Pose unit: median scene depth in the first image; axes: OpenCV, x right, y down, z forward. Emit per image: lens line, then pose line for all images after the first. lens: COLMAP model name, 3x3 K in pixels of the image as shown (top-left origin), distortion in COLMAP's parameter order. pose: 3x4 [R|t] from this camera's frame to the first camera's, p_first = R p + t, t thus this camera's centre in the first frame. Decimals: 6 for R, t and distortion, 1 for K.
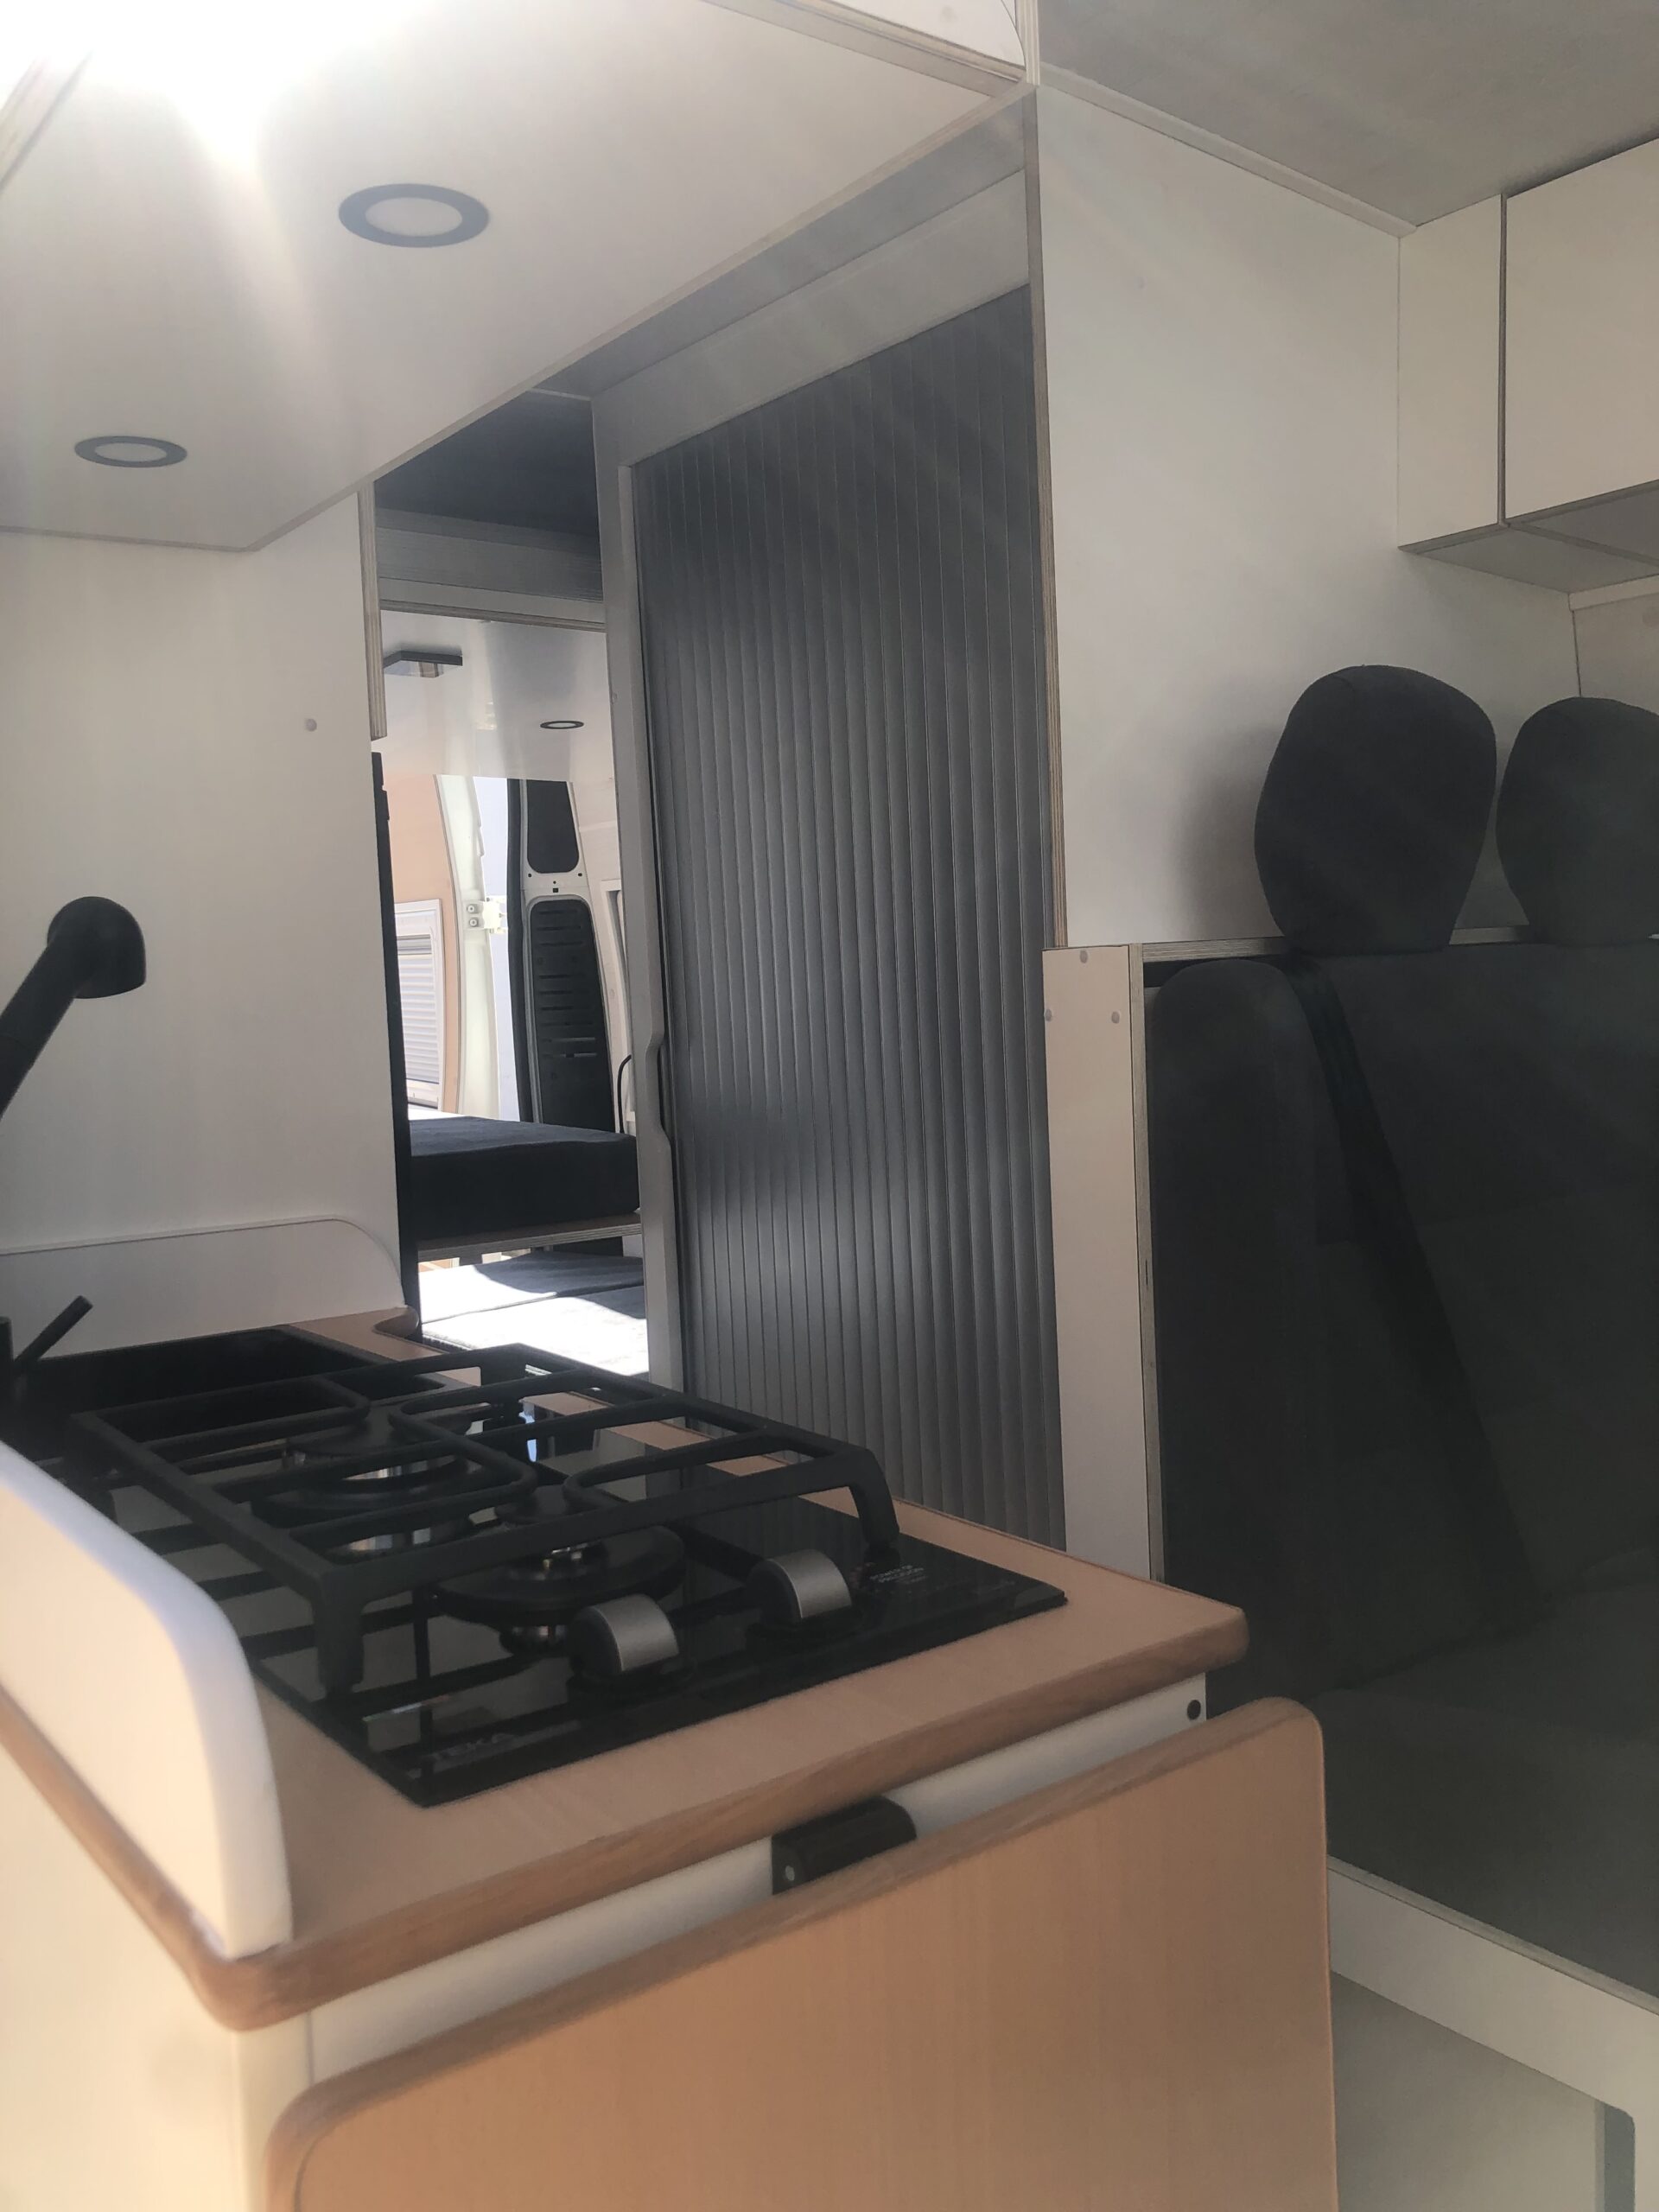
lens RADIAL K [[1819.7, 0, 834.5], [0, 1819.7, 1090.9], [0, 0, 1]] dist [0.031840, -0.033726]
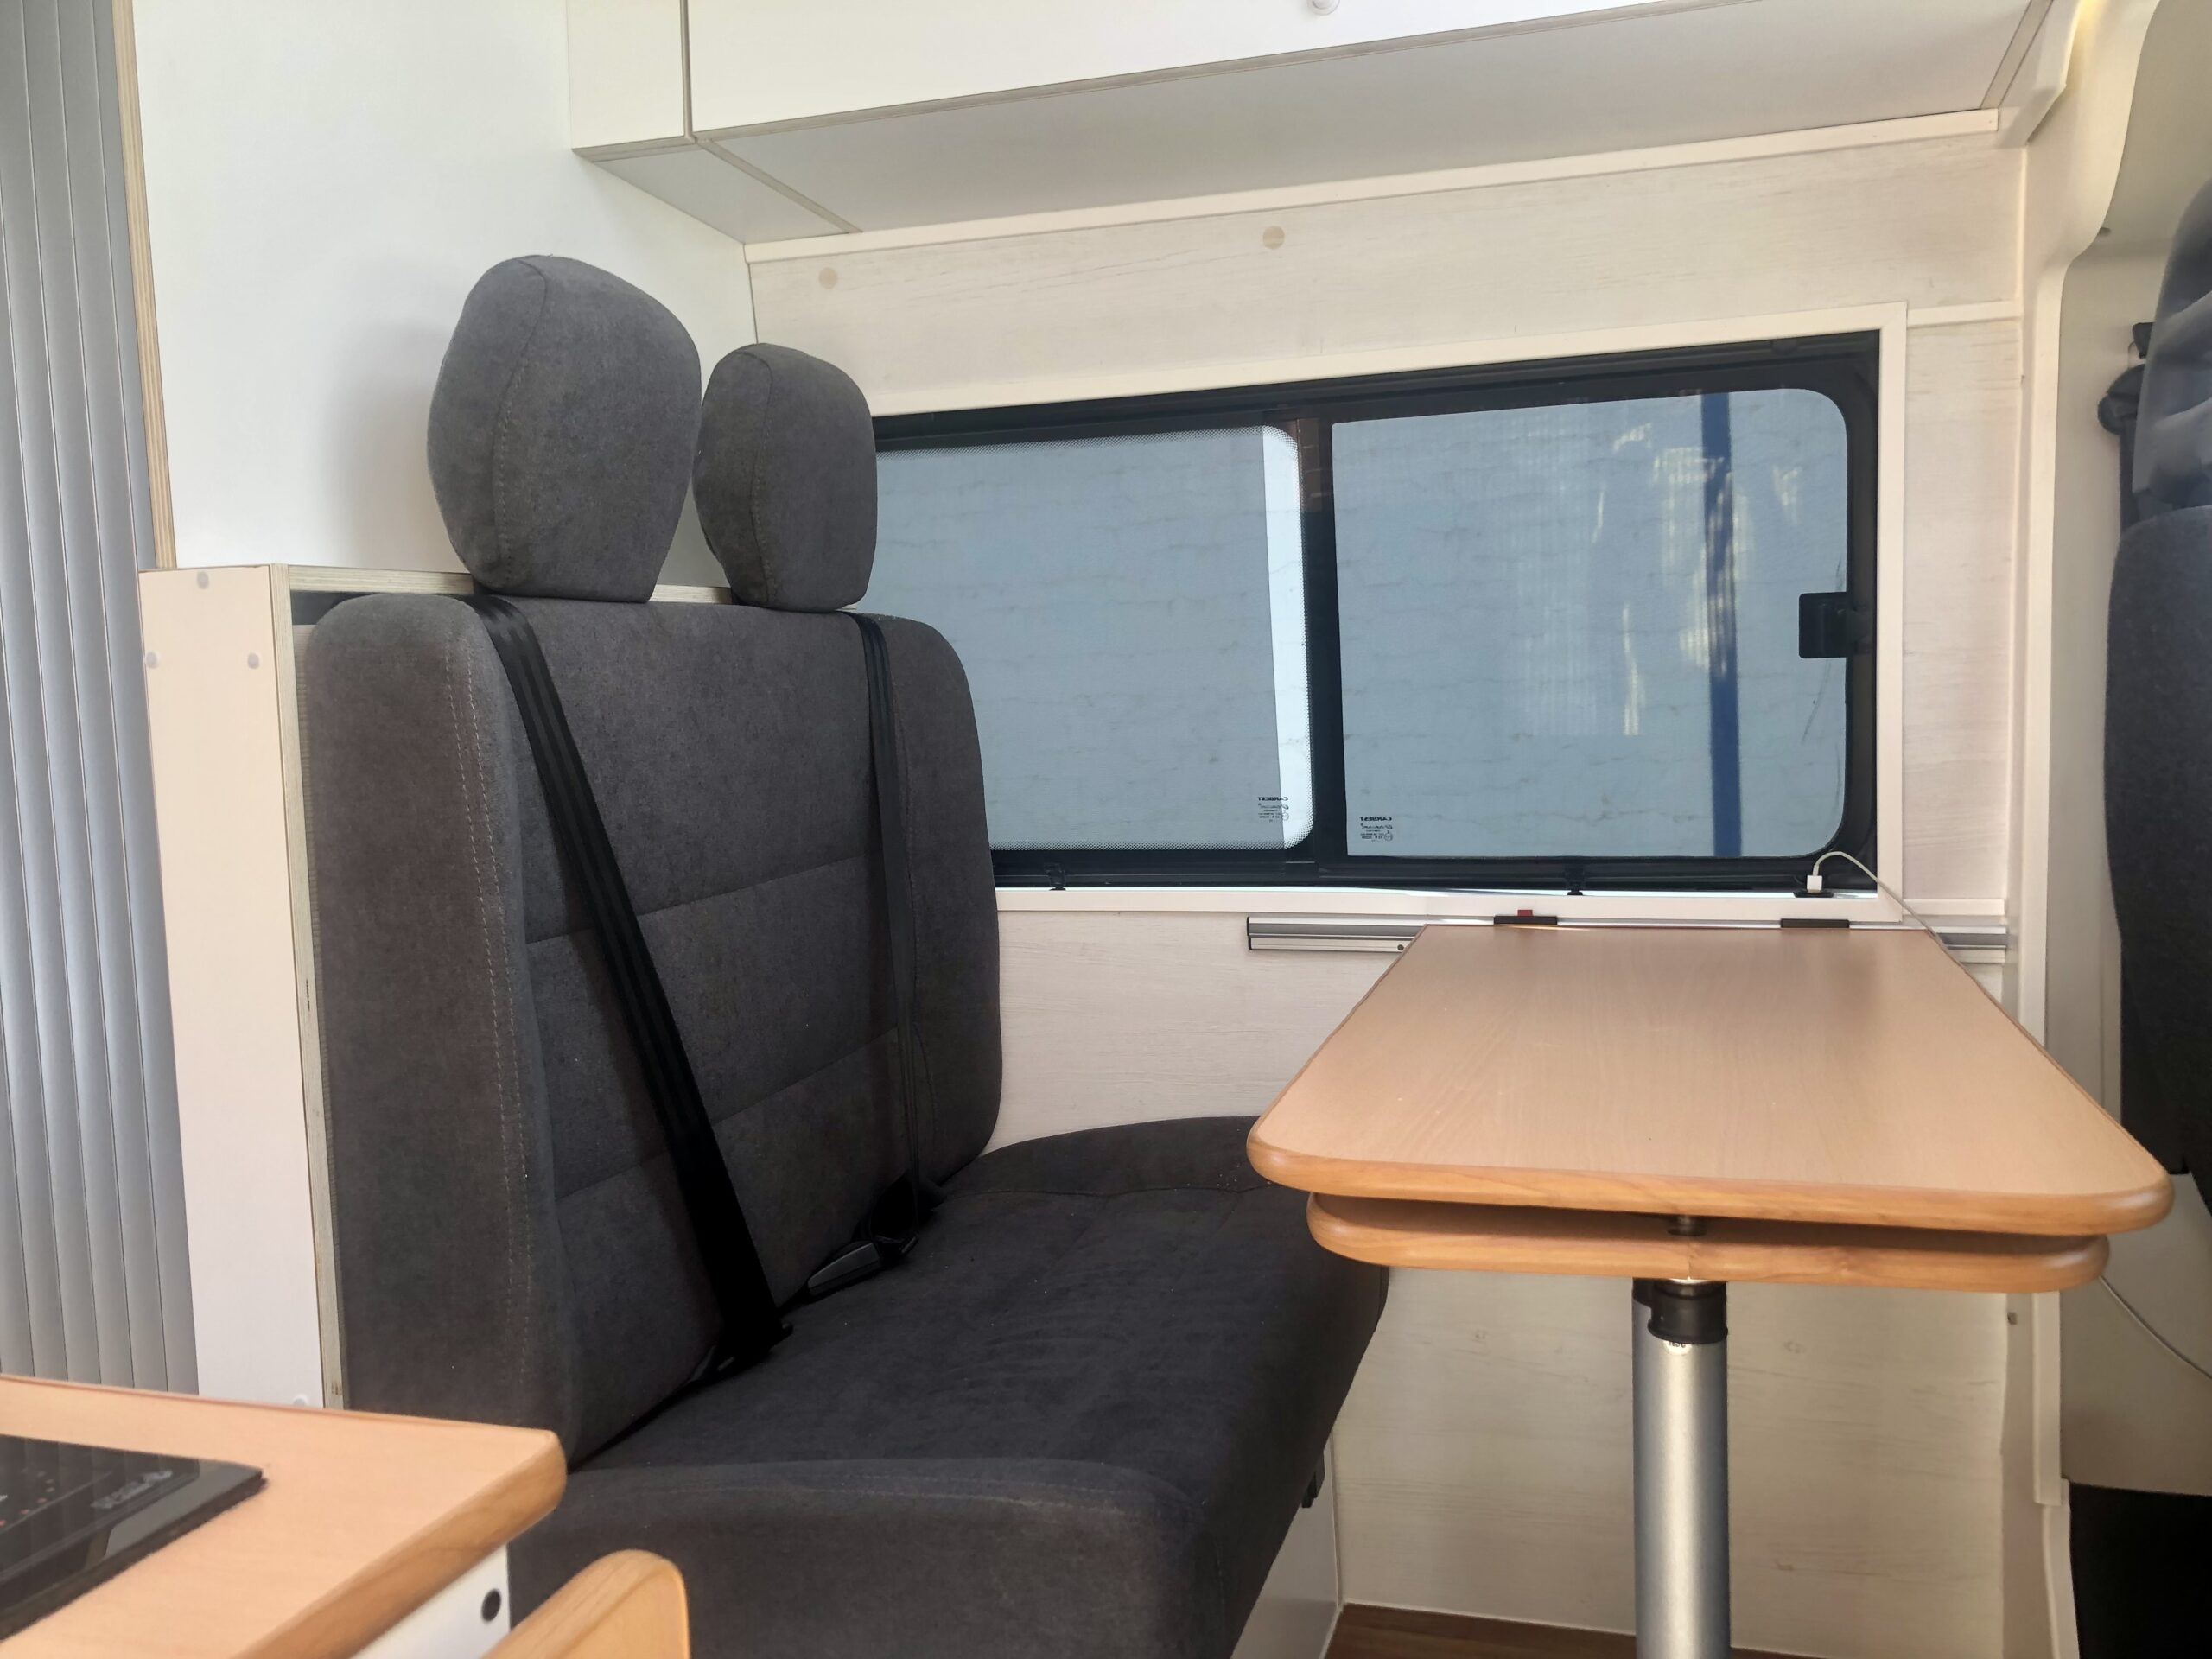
lens RADIAL K [[1819.7, 0, 1111.8], [0, 1819.7, 808.6], [0, 0, 1]] dist [0.031840, -0.033726]
pose [[0.814927, -0.027918, 0.578891, 0.002761], [0.032019, 0.999482, 0.003126, 0.028075], [-0.578678, 0.015988, 0.815399, 0.159903]]
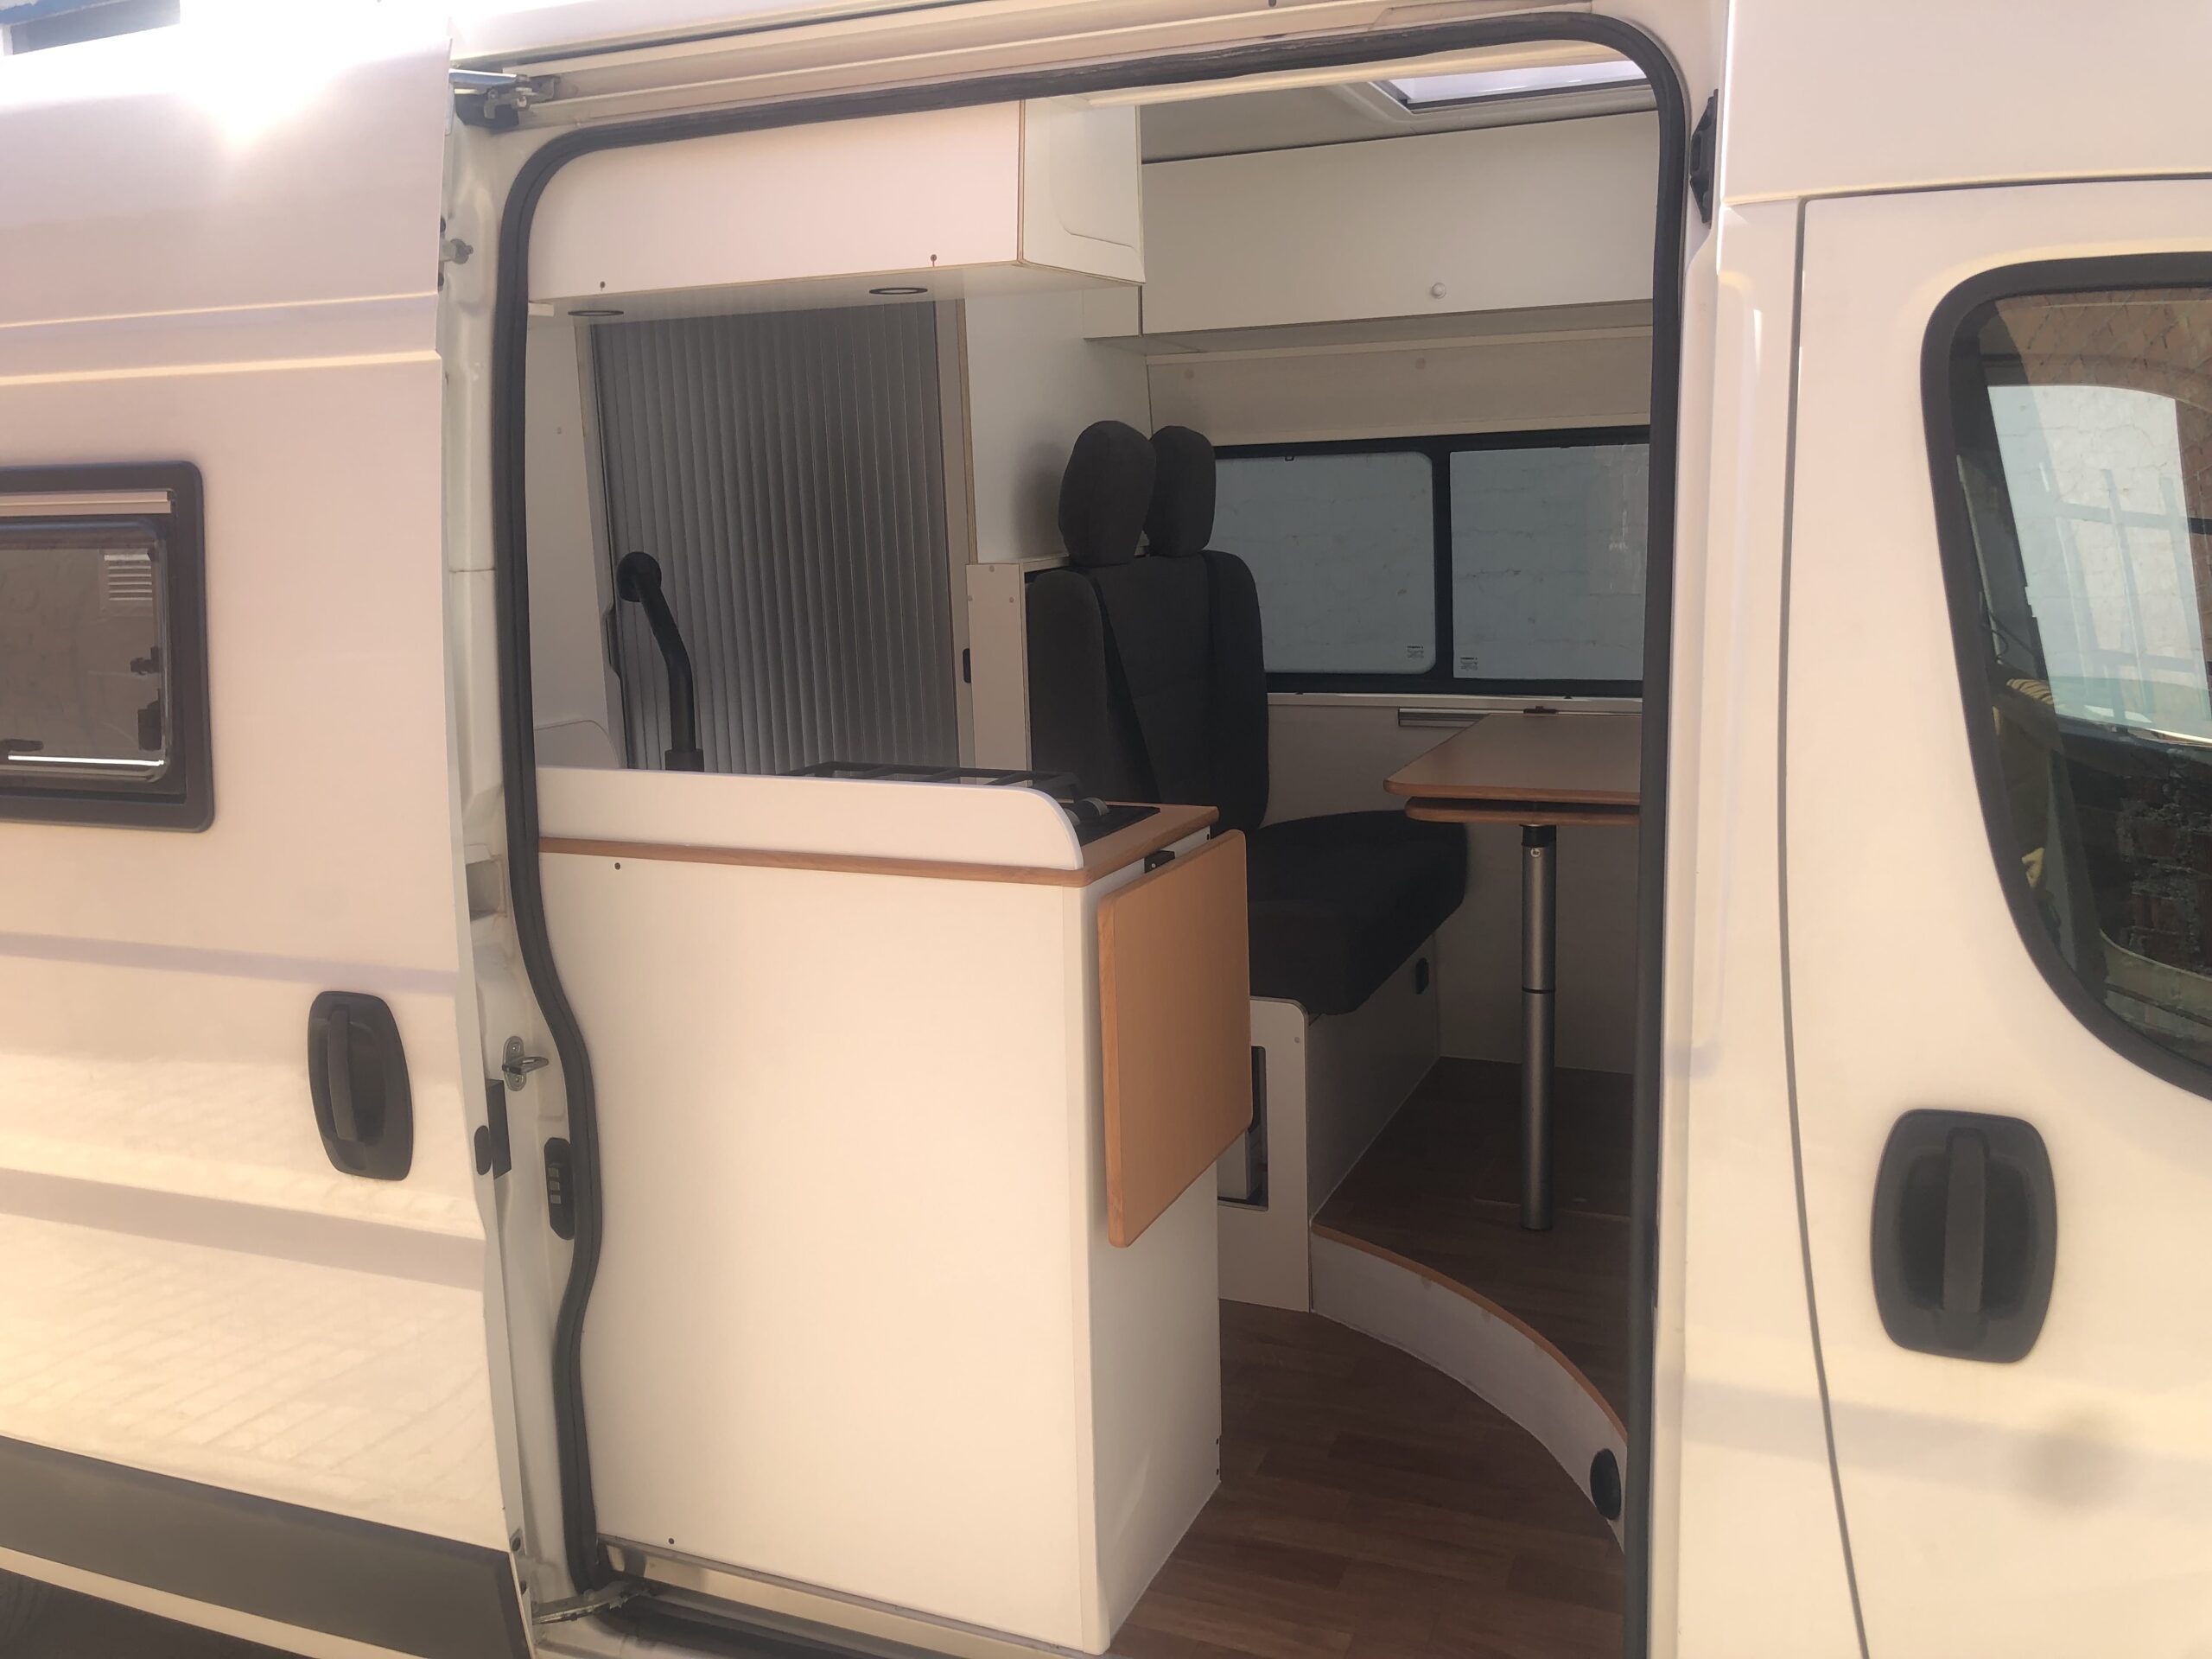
lens RADIAL K [[1819.7, 0, 1091.0], [0, 1819.7, 834.0], [0, 0, 1]] dist [0.031840, -0.033726]
pose [[0.876096, -0.075370, 0.476210, -0.688656], [0.024154, 0.993327, 0.112778, -0.006782], [-0.481532, -0.087301, 0.872070, -0.754417]]
